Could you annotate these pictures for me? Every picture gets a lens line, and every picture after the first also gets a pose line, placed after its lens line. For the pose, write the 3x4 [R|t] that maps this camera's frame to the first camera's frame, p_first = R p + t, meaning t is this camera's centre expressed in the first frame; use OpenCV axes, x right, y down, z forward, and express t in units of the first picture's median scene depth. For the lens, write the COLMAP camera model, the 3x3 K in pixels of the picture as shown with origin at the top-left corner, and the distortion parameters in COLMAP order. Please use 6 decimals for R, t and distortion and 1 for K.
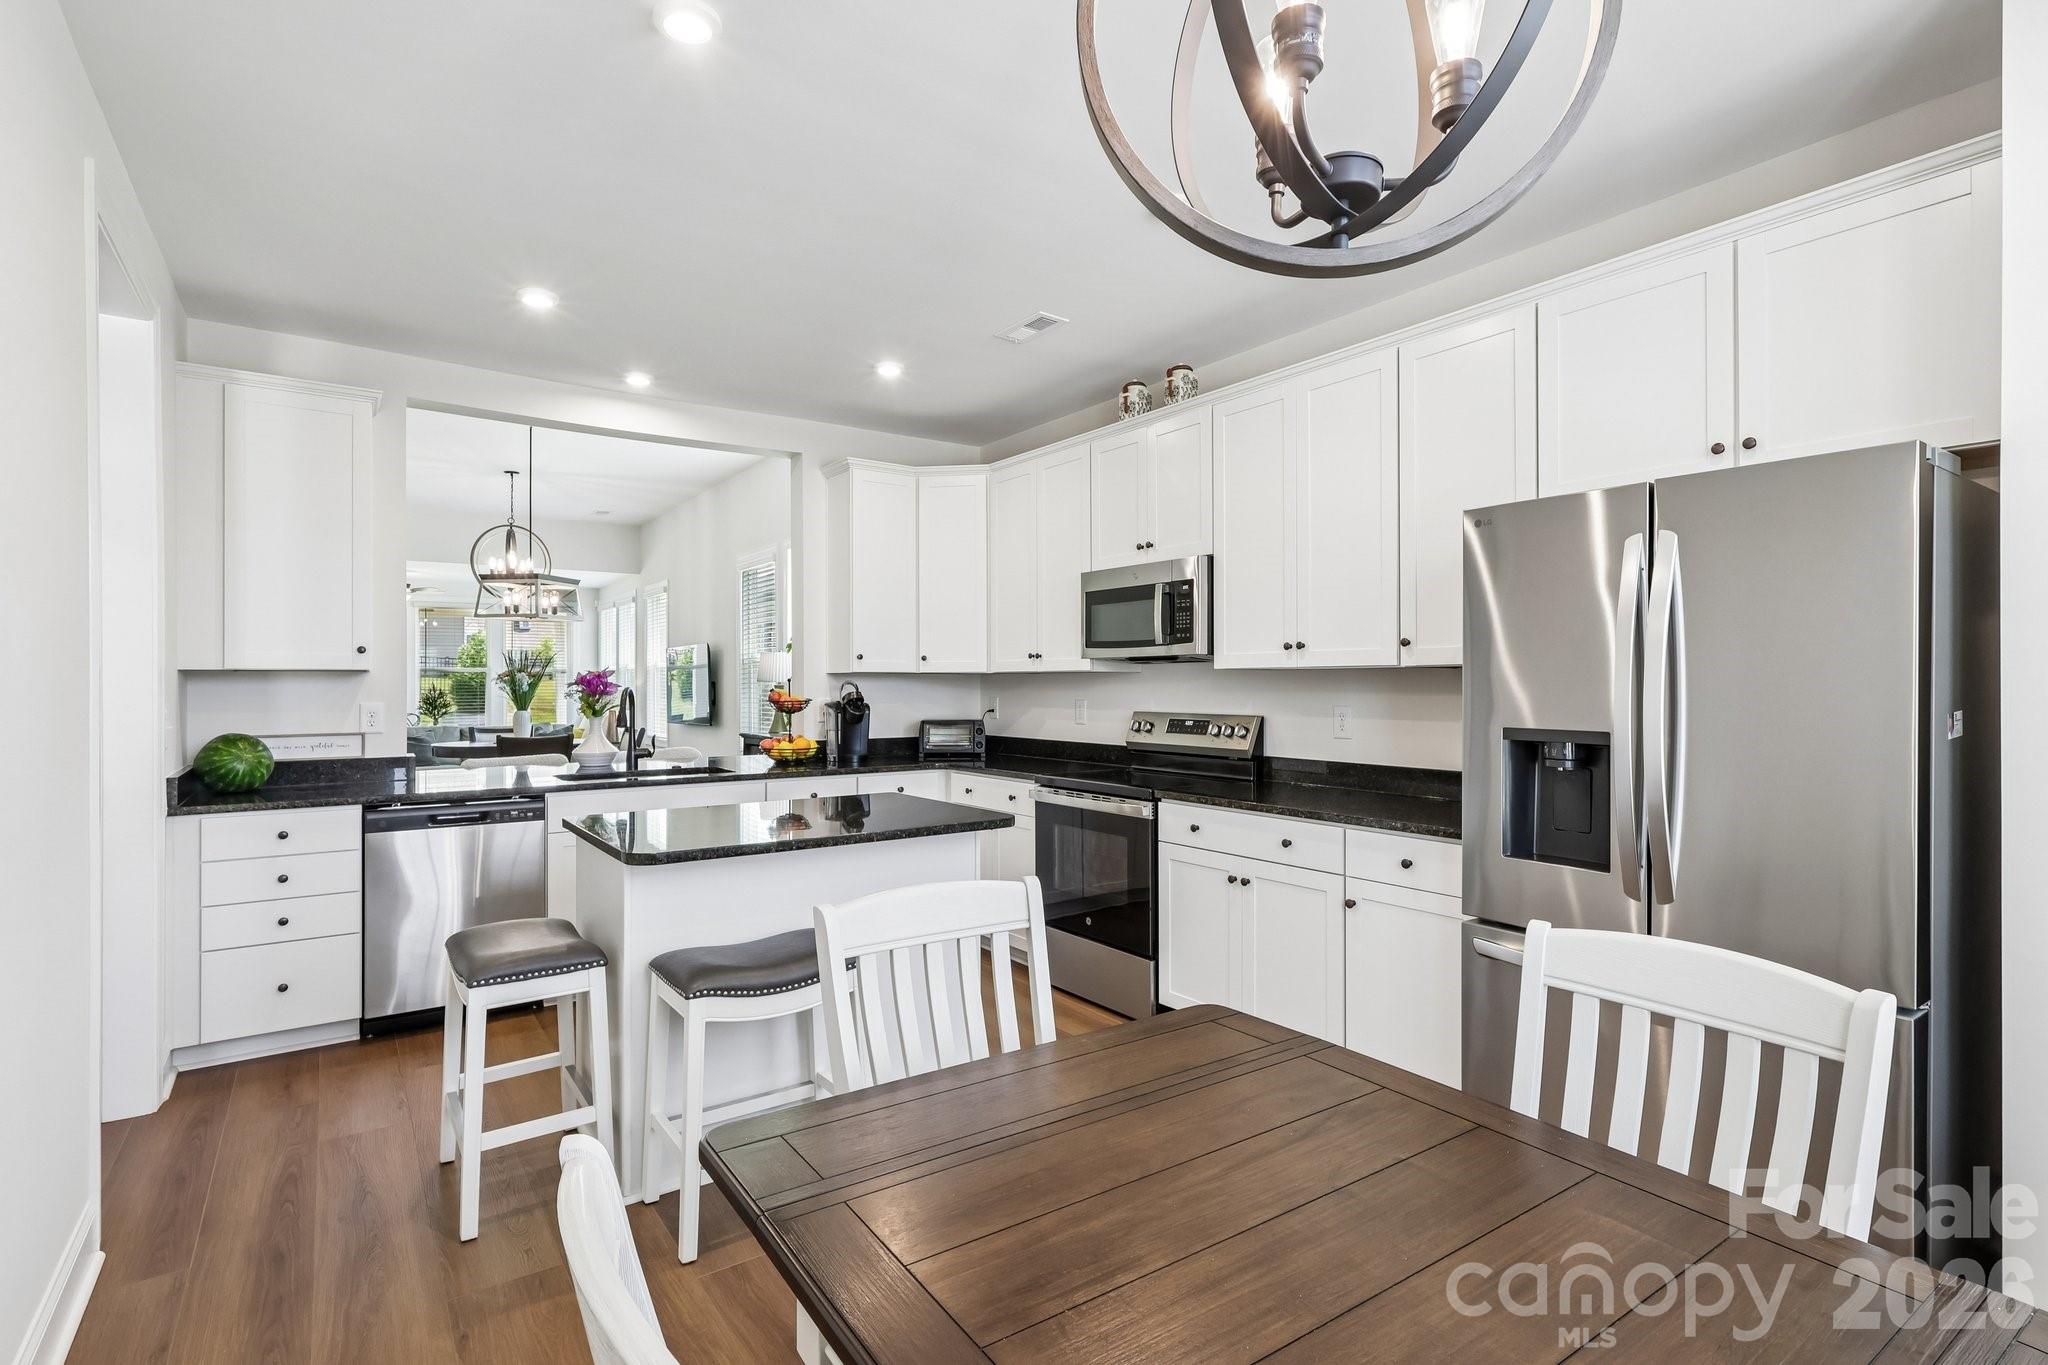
lens RADIAL K [[972.8, 0, 1026.6], [0, 972.8, 675.5], [0, 0, 1]] dist [-0.004450, 0.002989]
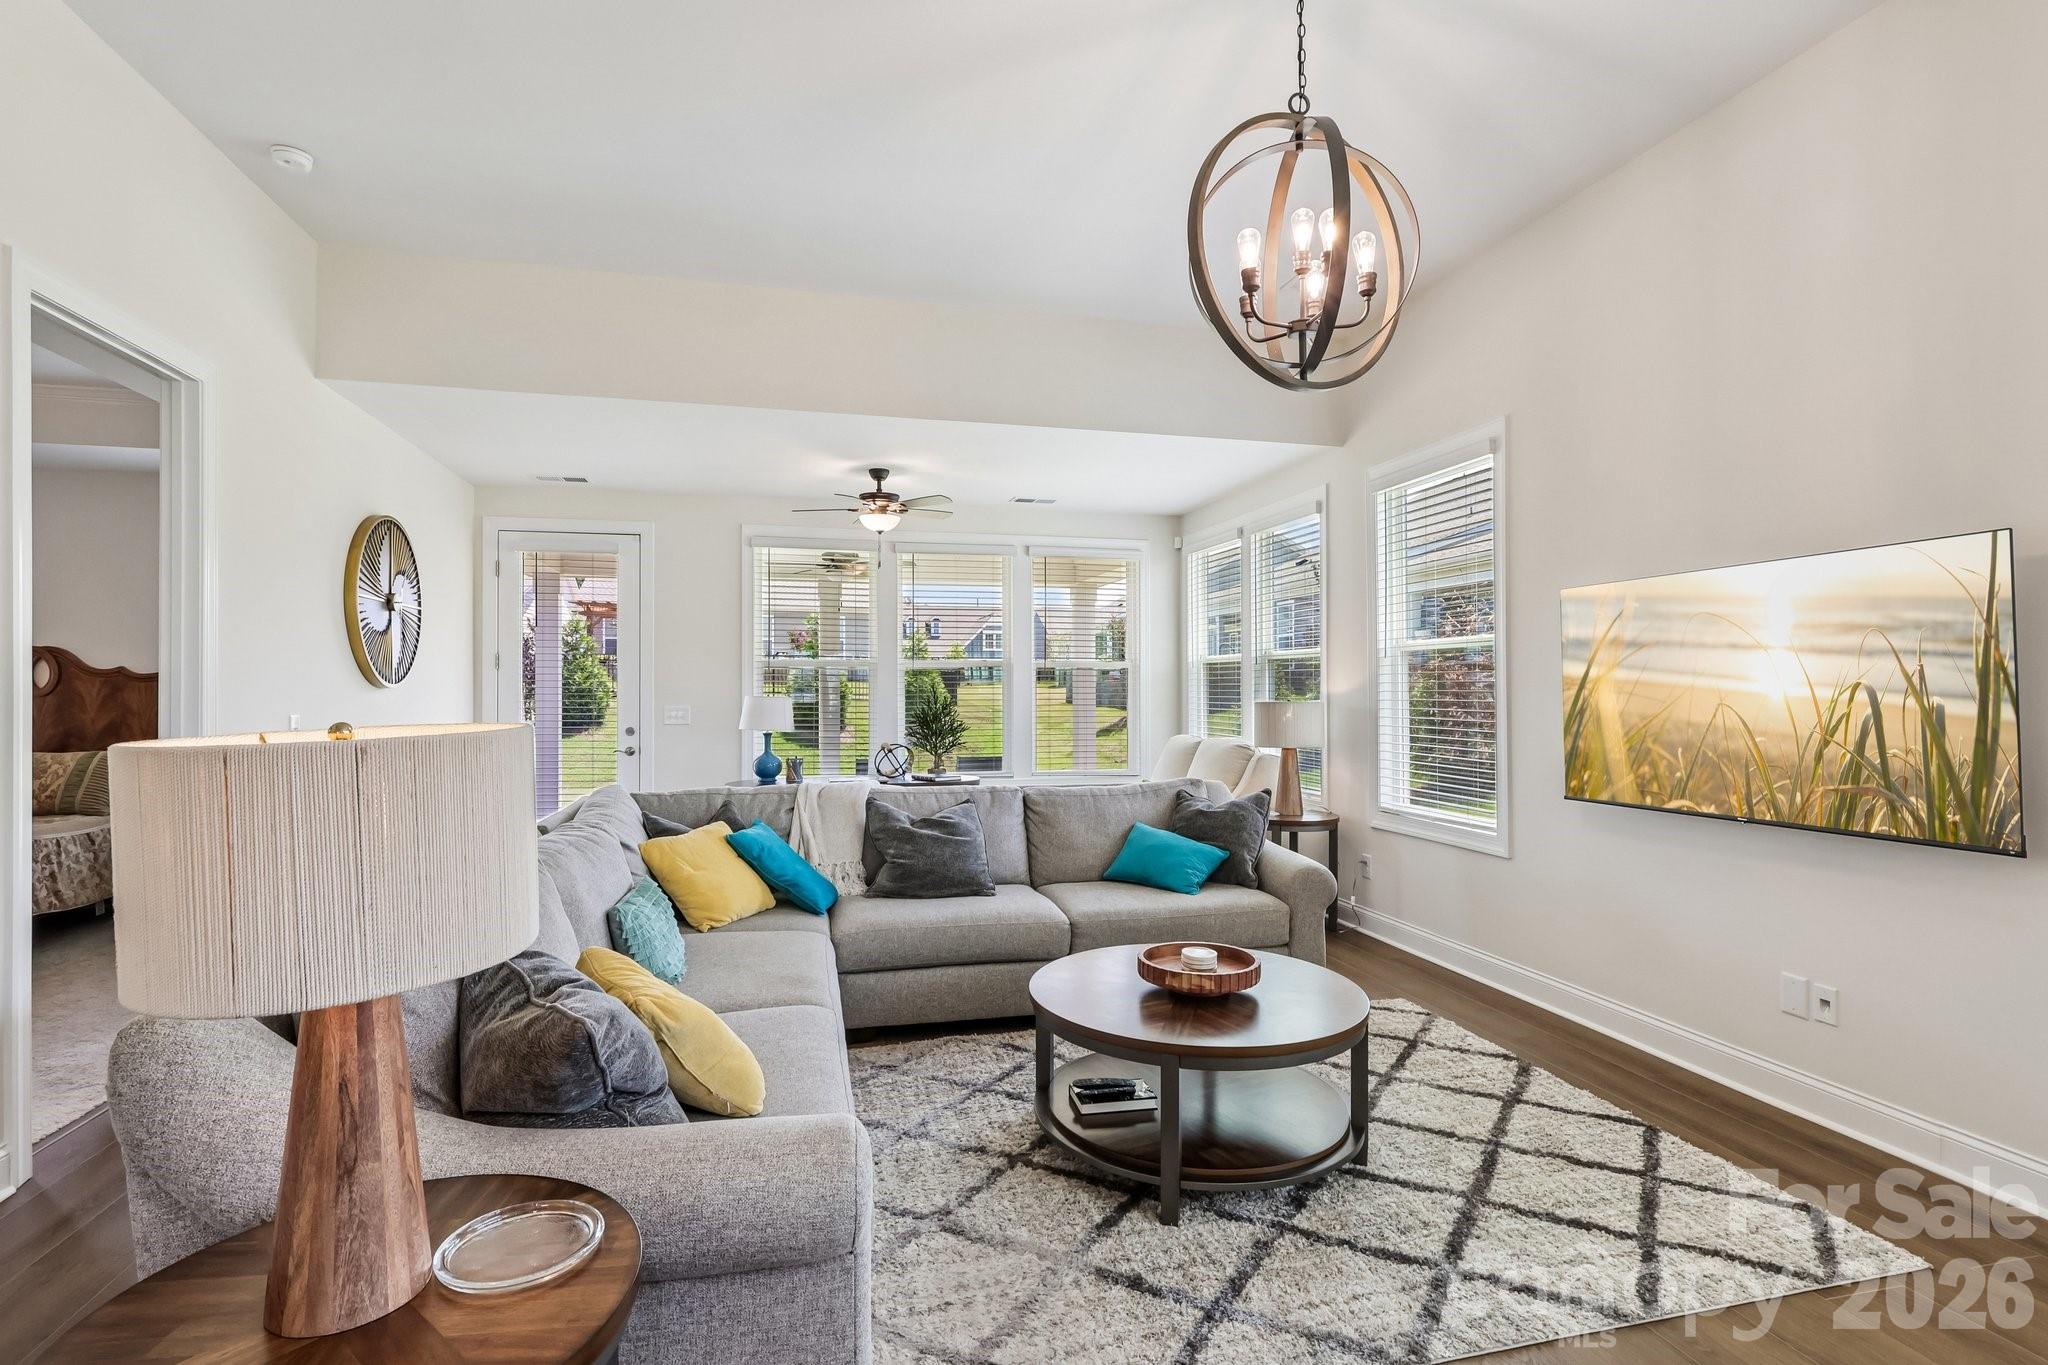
lens RADIAL K [[972.8, 0, 1024.8], [0, 972.8, 680.8], [0, 0, 1]] dist [-0.004450, 0.002989]
pose [[0.931124, -0.001276, -0.364701, -1.119054], [0.001540, 0.999999, 0.000433, 0.014155], [0.364700, -0.000965, 0.931125, 1.585235]]
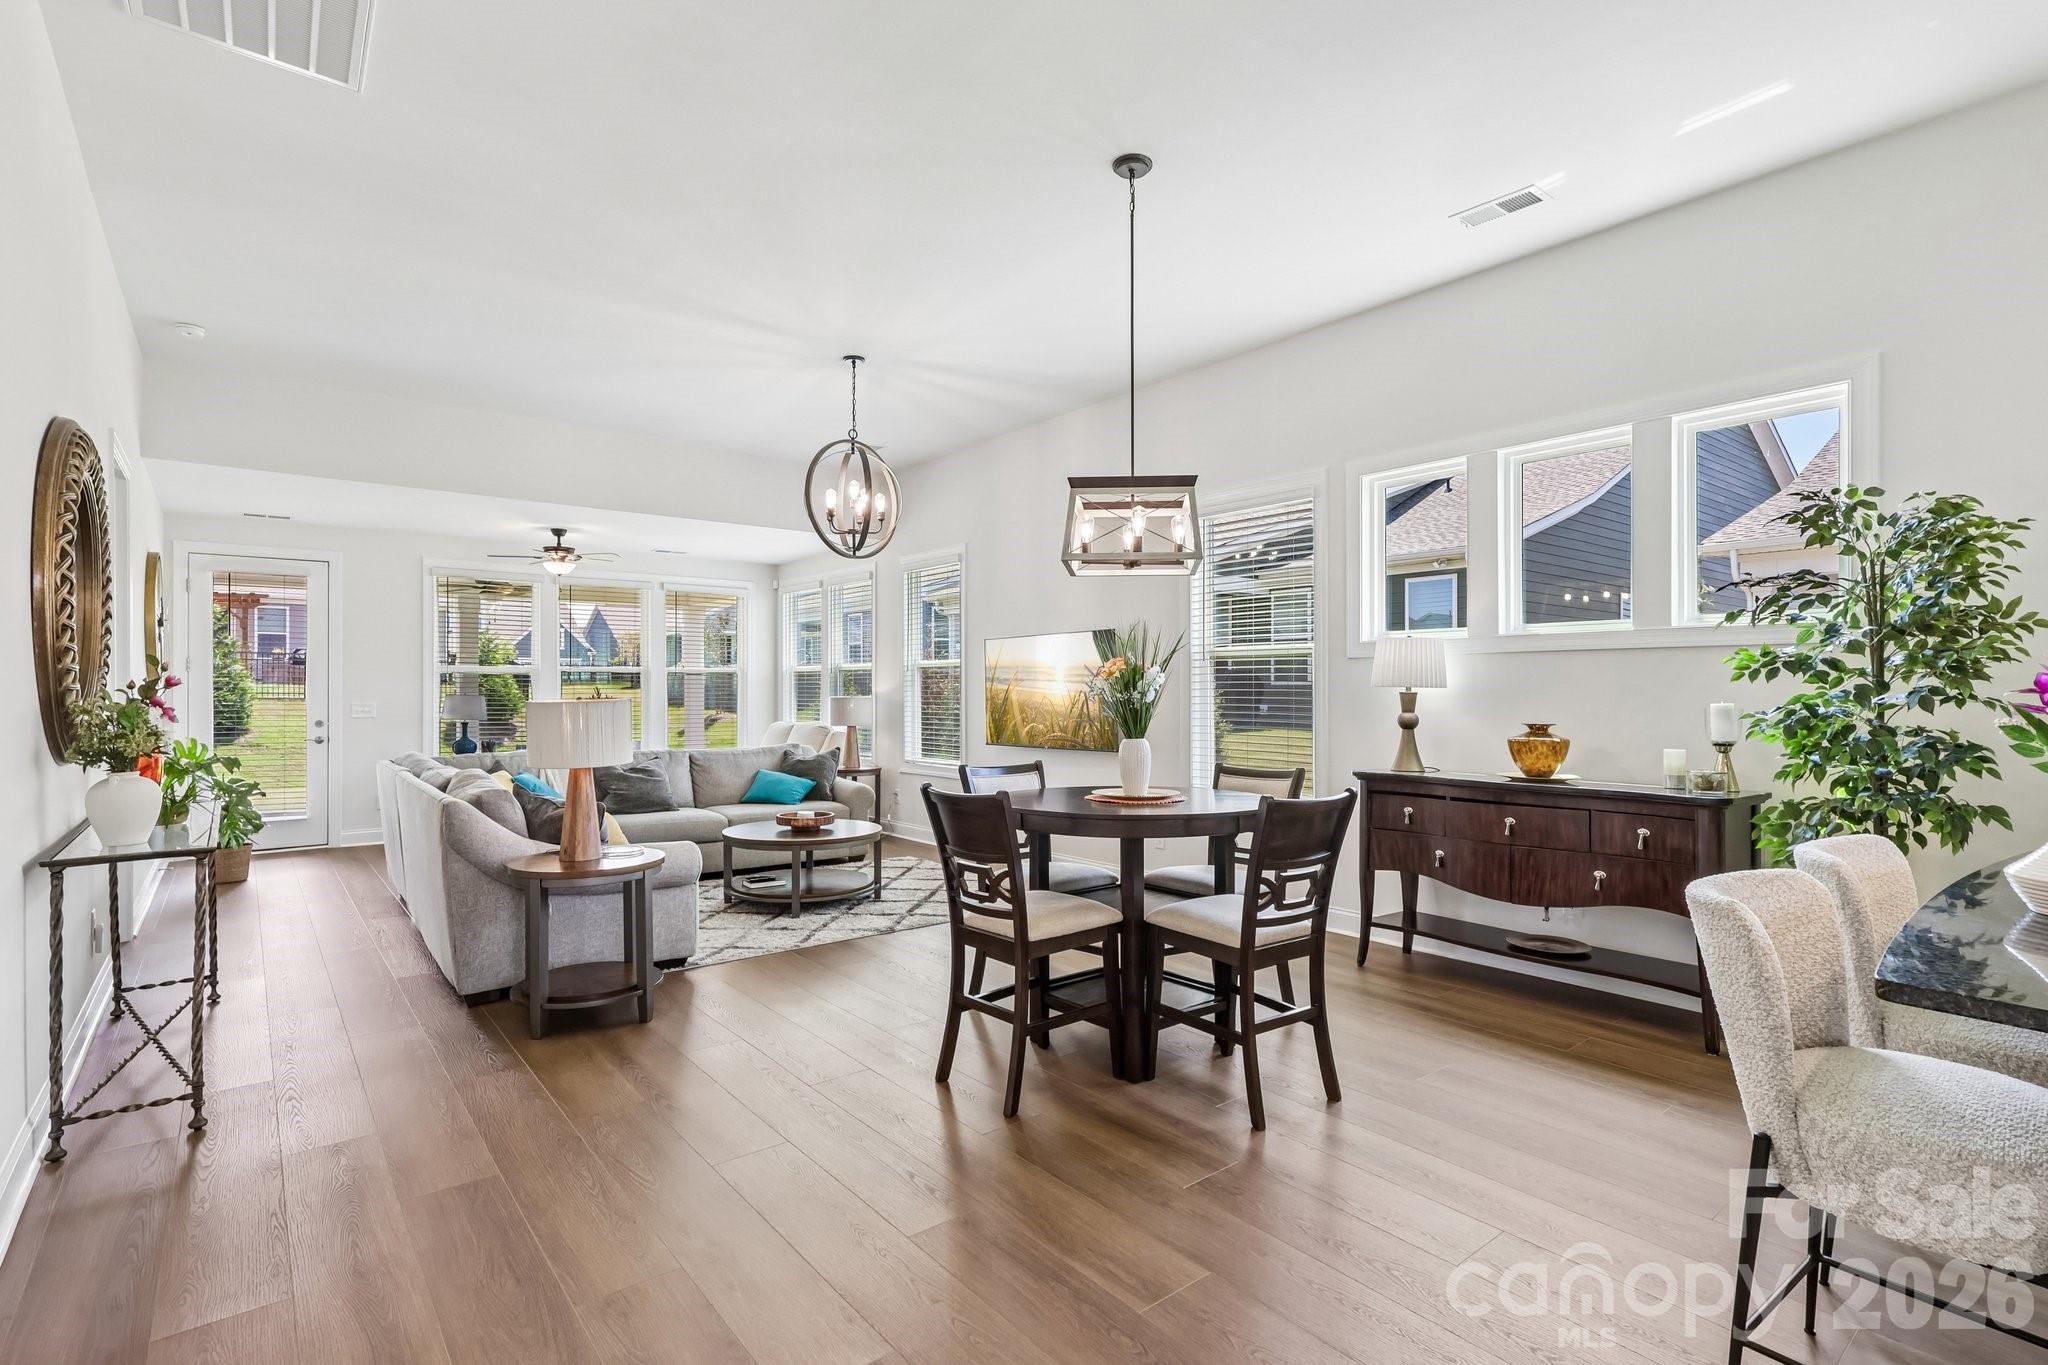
lens RADIAL K [[972.8, 0, 1026.0], [0, 972.8, 684.9], [0, 0, 1]] dist [-0.004450, 0.002989]
pose [[0.998088, 0.003601, 0.061700, -1.015584], [-0.003732, 0.999991, 0.001994, 0.009930], [-0.061693, -0.002221, 0.998093, 0.788325]]
